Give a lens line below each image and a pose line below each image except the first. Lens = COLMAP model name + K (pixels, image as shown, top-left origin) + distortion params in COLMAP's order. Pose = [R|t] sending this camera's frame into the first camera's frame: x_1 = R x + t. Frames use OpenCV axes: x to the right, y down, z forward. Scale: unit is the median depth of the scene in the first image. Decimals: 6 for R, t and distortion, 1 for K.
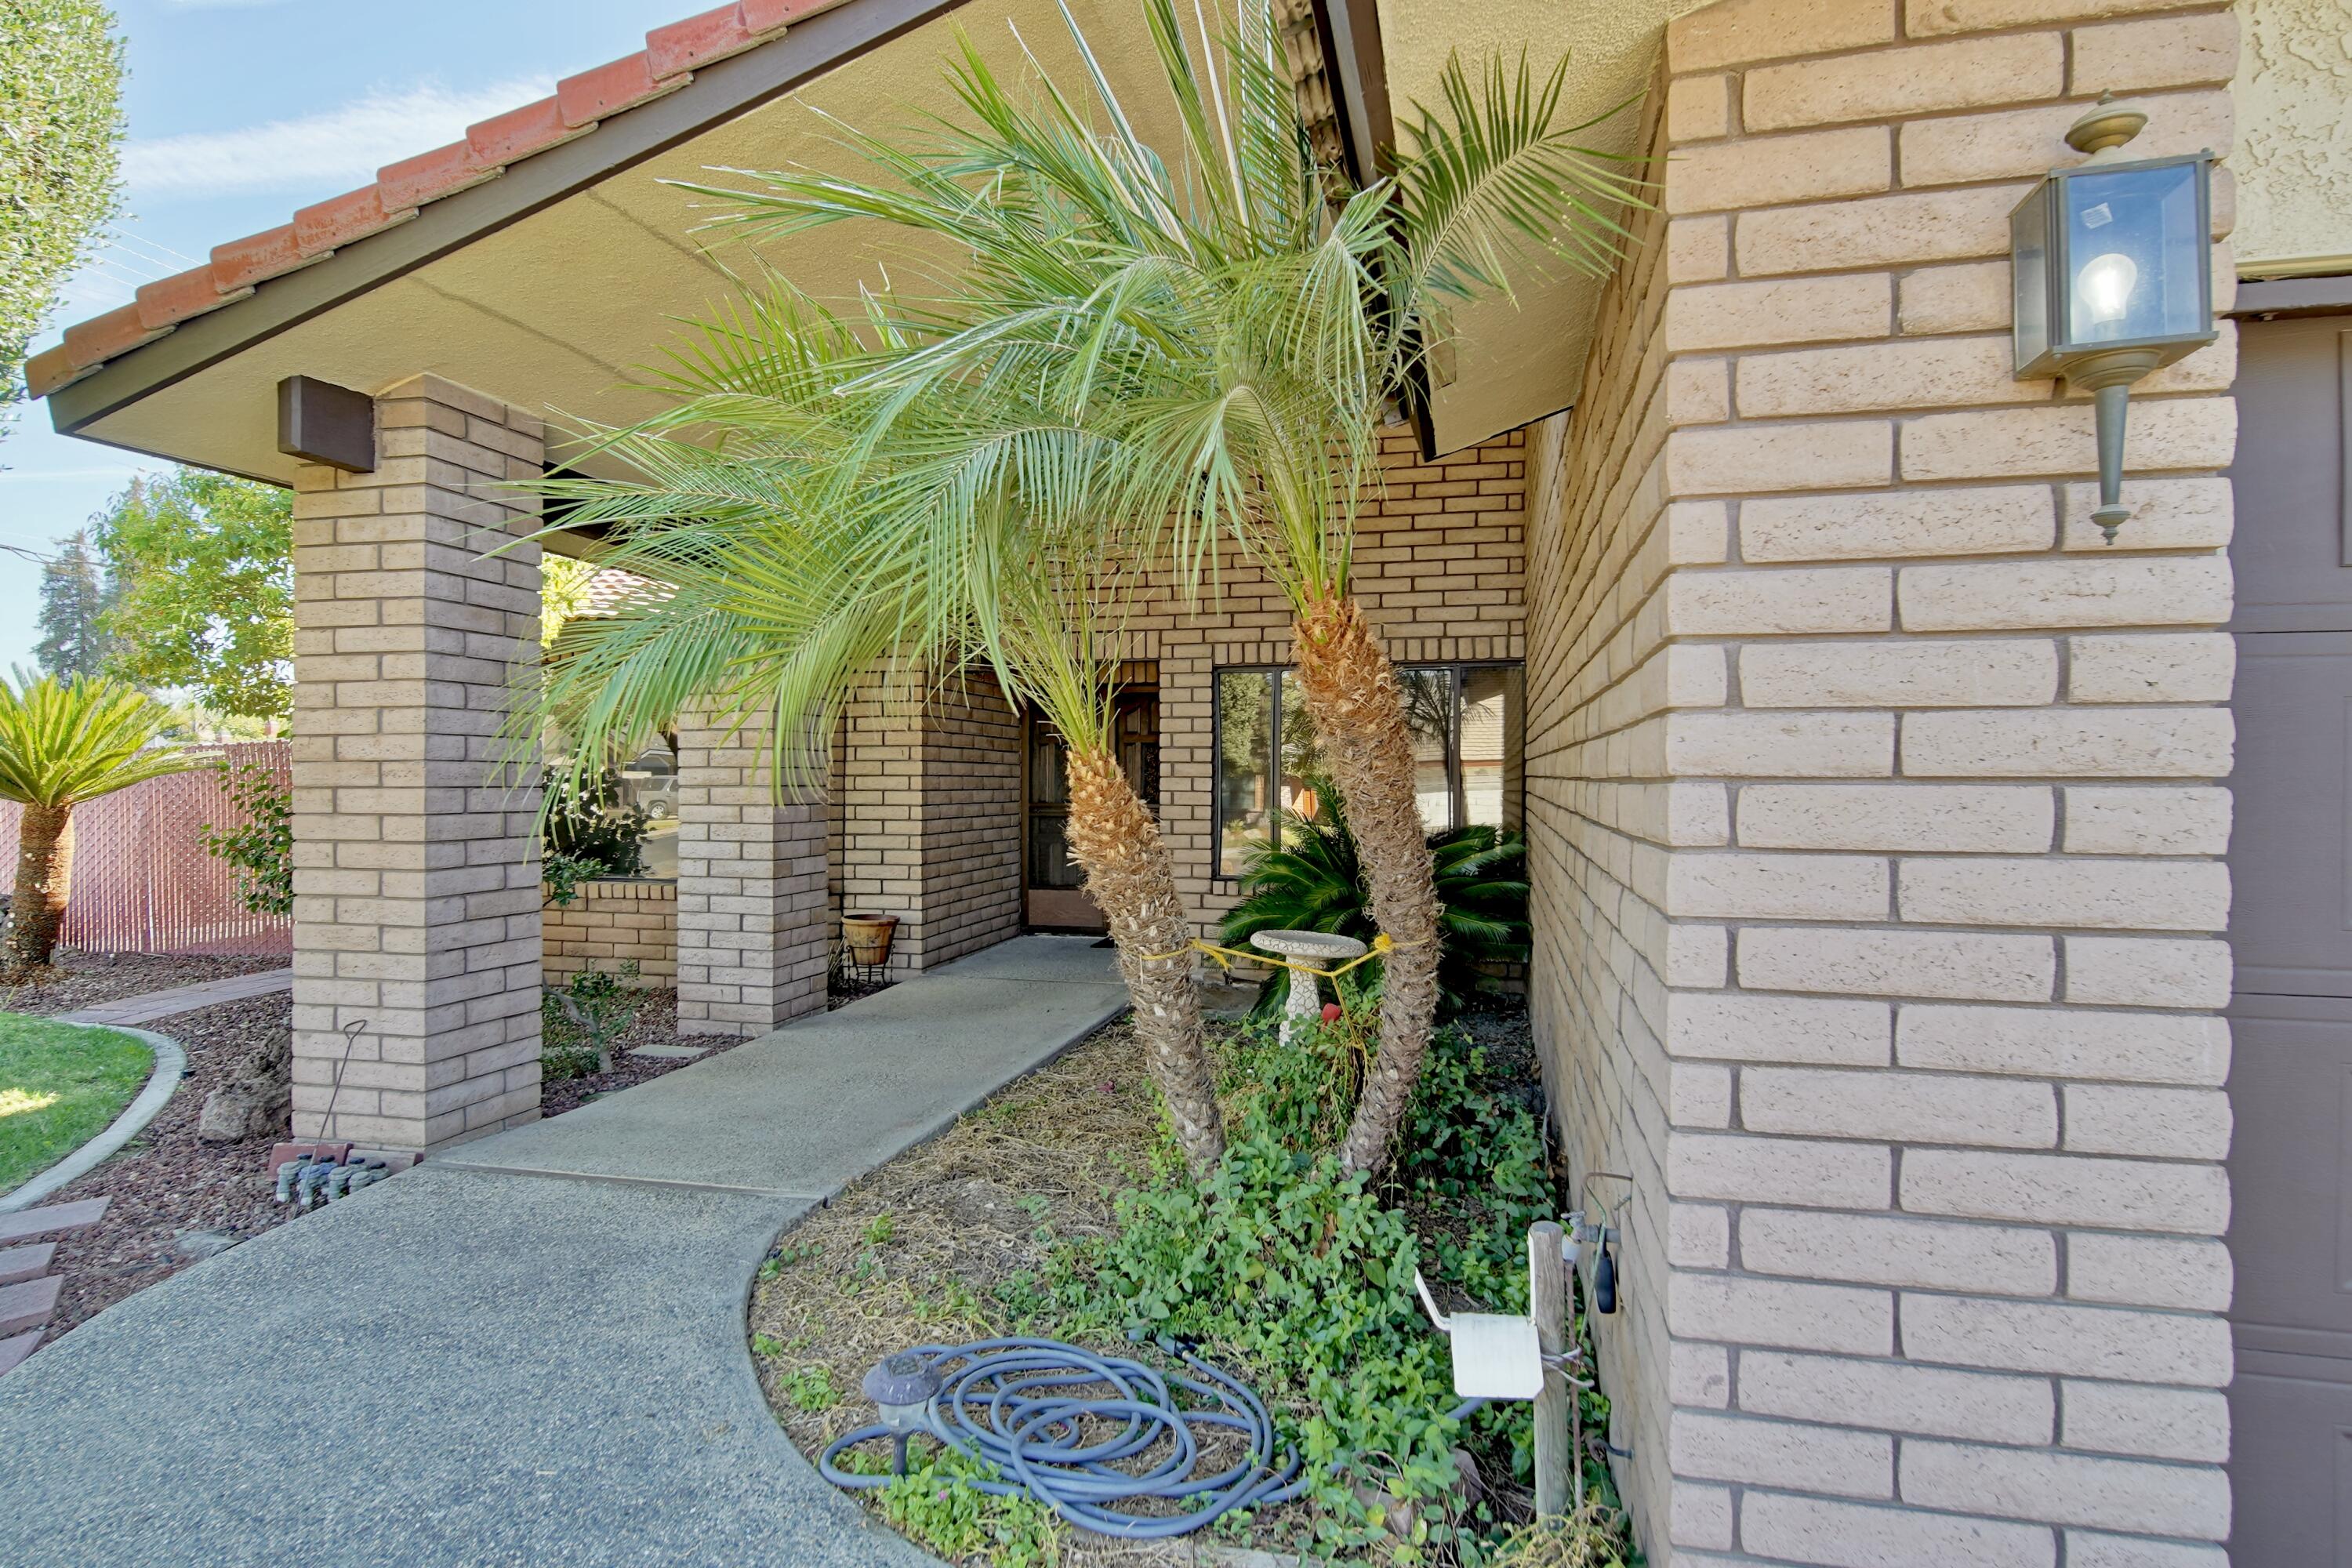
lens RADIAL K [[1264.1, 0, 1168.0], [0, 1264.1, 785.5], [0, 0, 1]] dist [-0.001324, 0.000233]
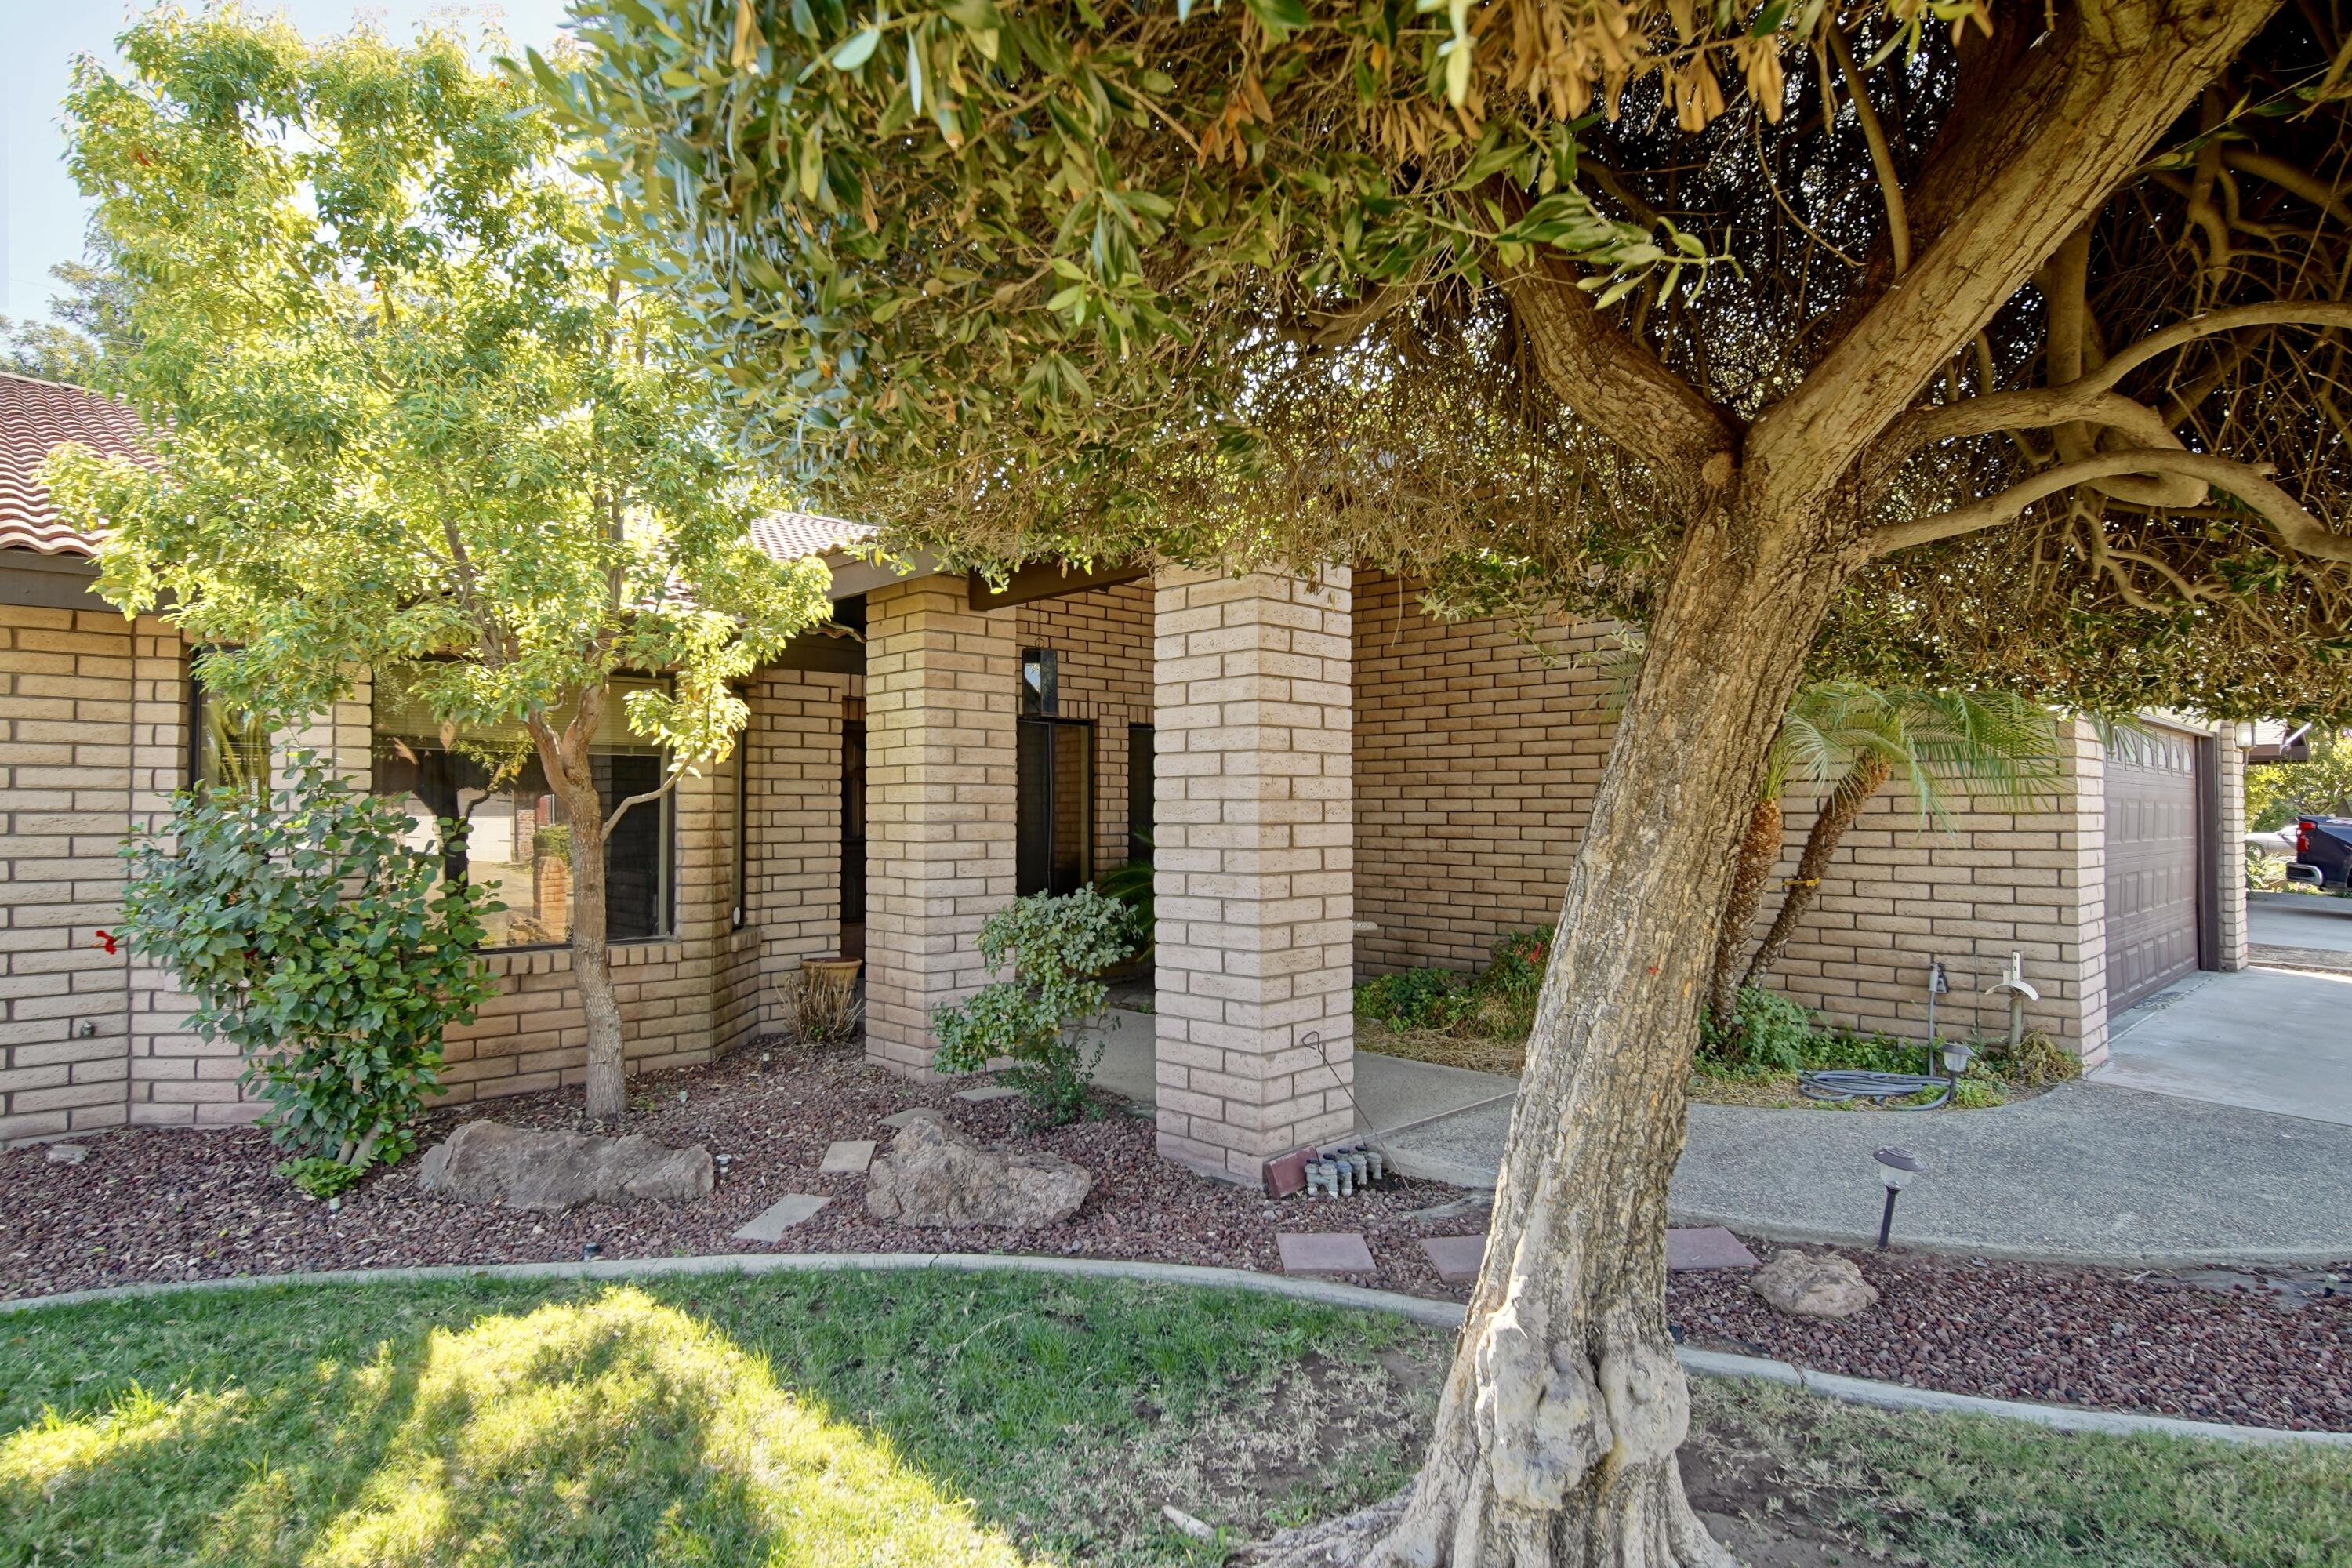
lens RADIAL K [[1264.1, 0, 1168.0], [0, 1264.1, 785.5], [0, 0, 1]] dist [-0.001324, 0.000233]
pose [[0.529122, 0.015386, 0.848406, -1.646739], [0.006150, 0.999740, -0.021966, -0.008164], [-0.848524, 0.016841, 0.528890, 0.510655]]
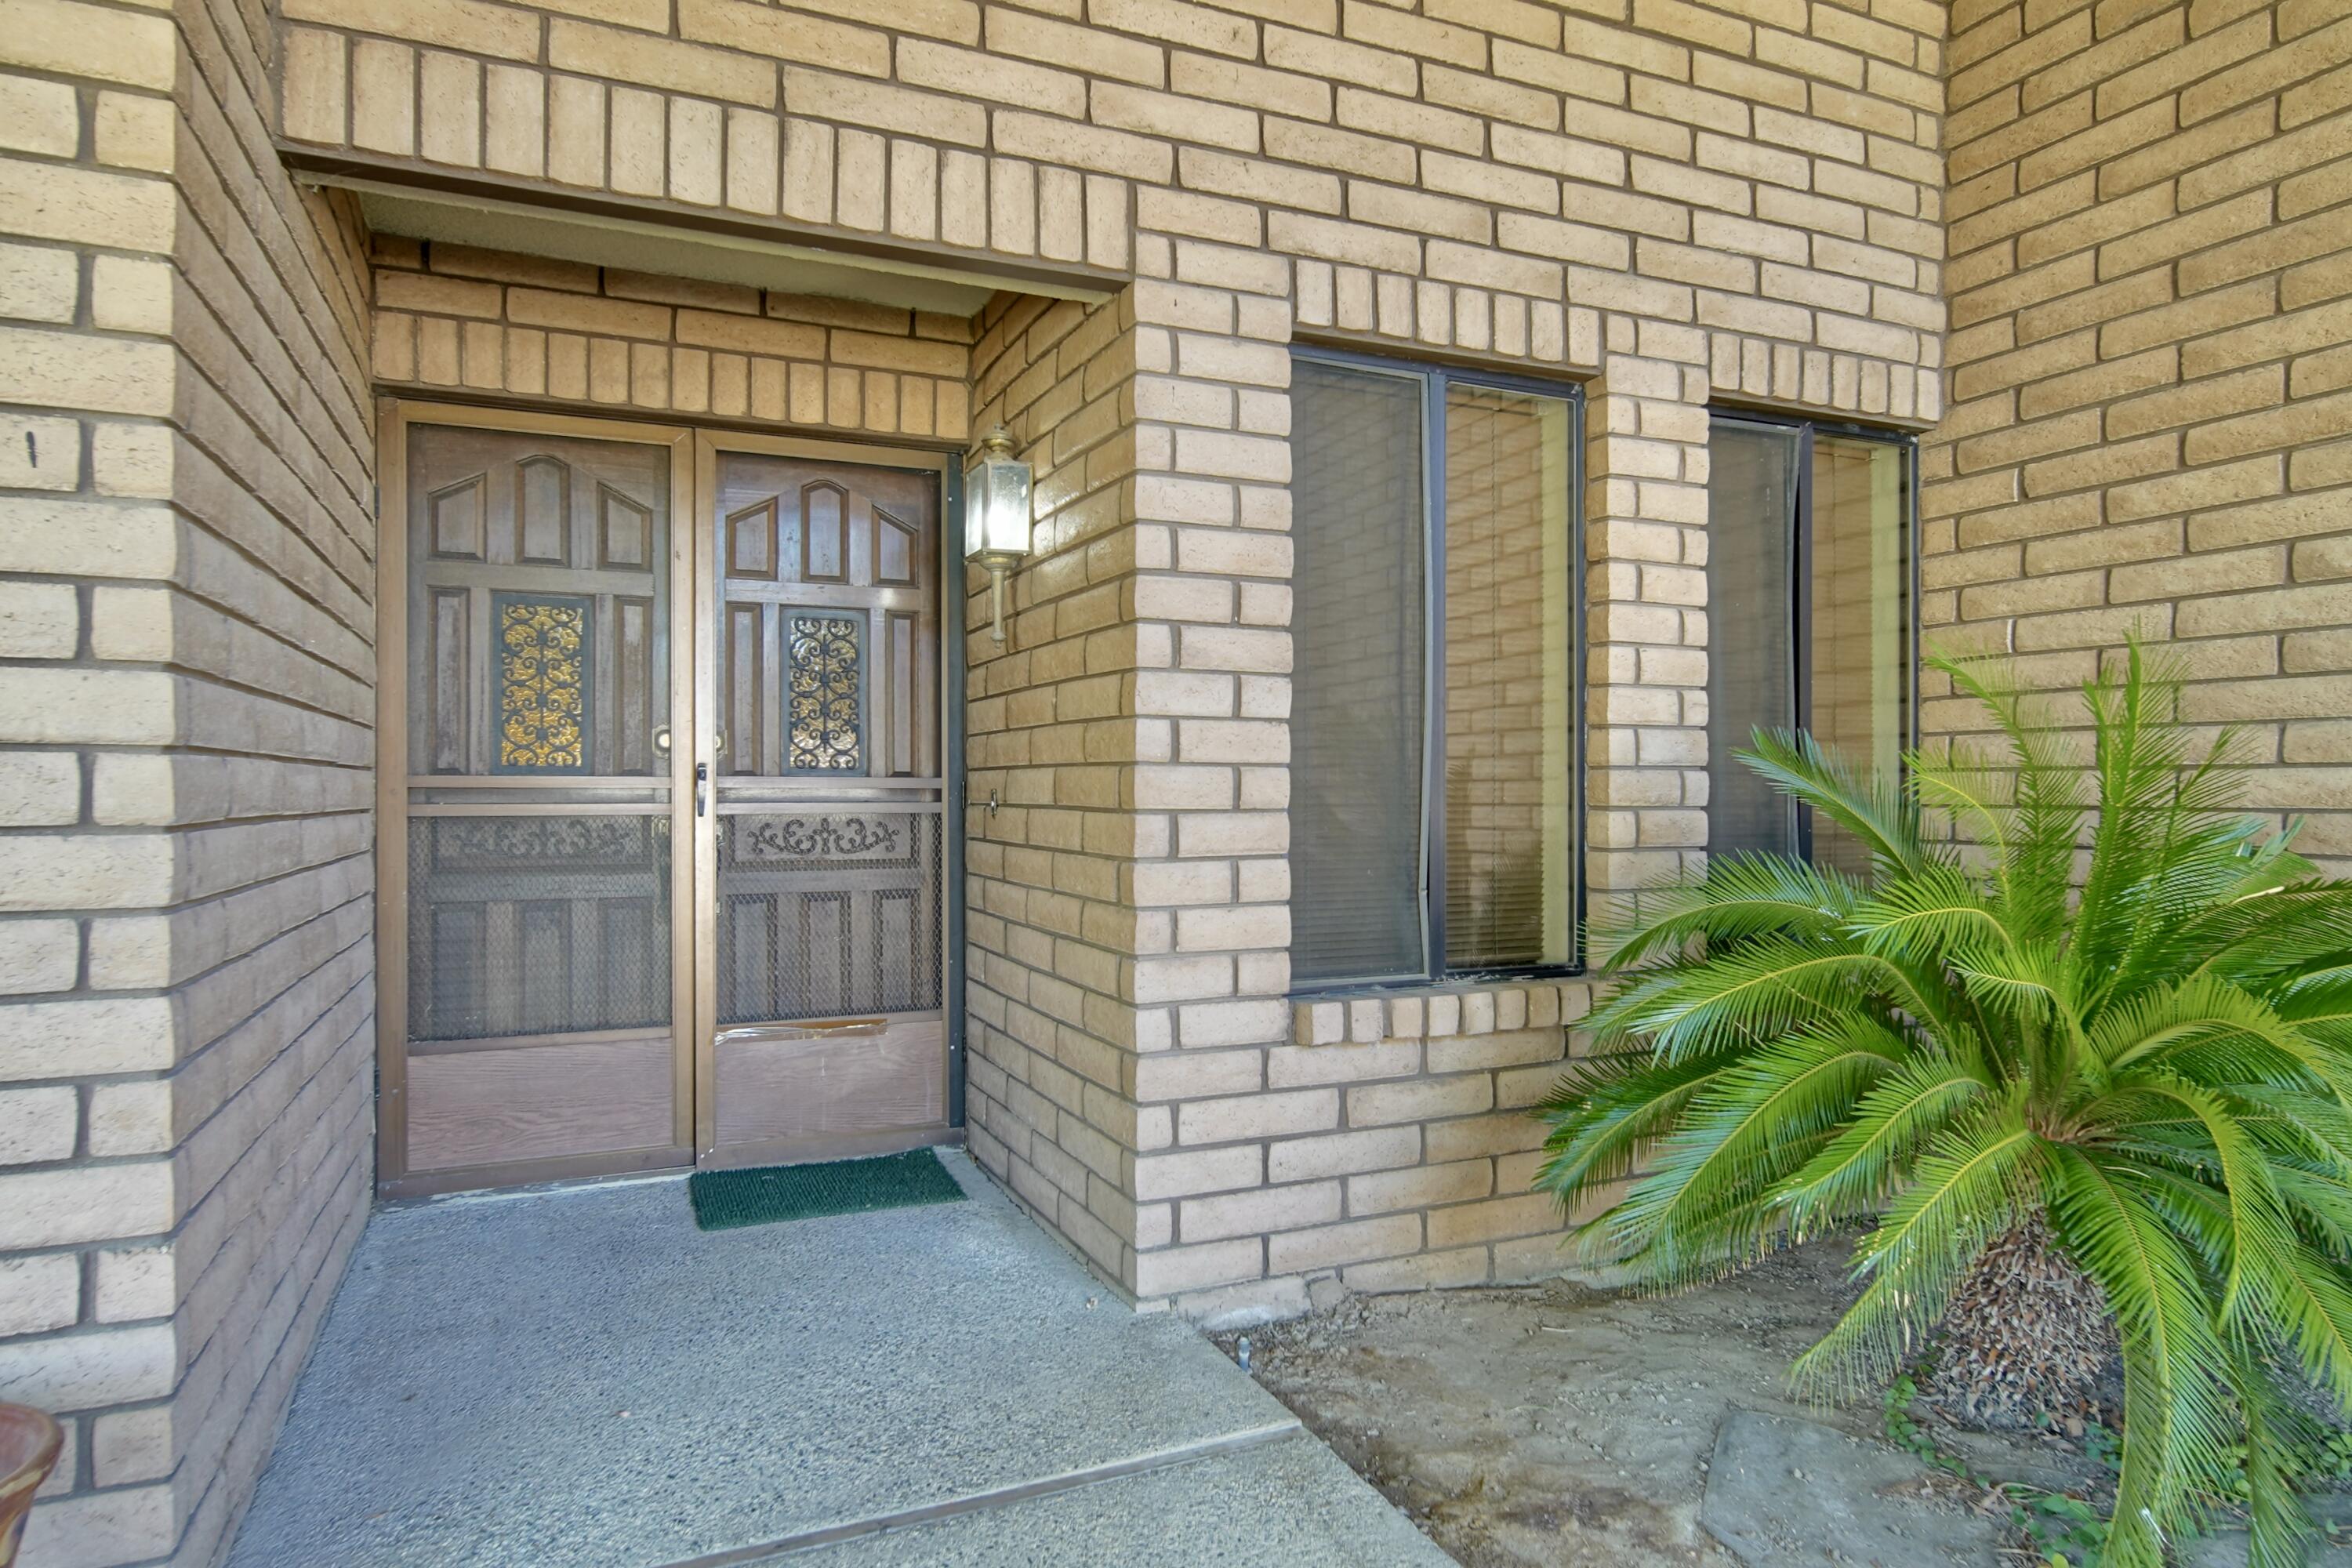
lens RADIAL K [[1379.7, 0, 1191.3], [0, 1379.7, 789.5], [0, 0, 1]] dist [-0.001698, 0.000371]
pose [[0.788532, -0.002807, 0.614987, -0.374825], [0.004680, 0.999988, -0.001436, 0.042304], [-0.614976, 0.004010, 0.788536, 1.399247]]
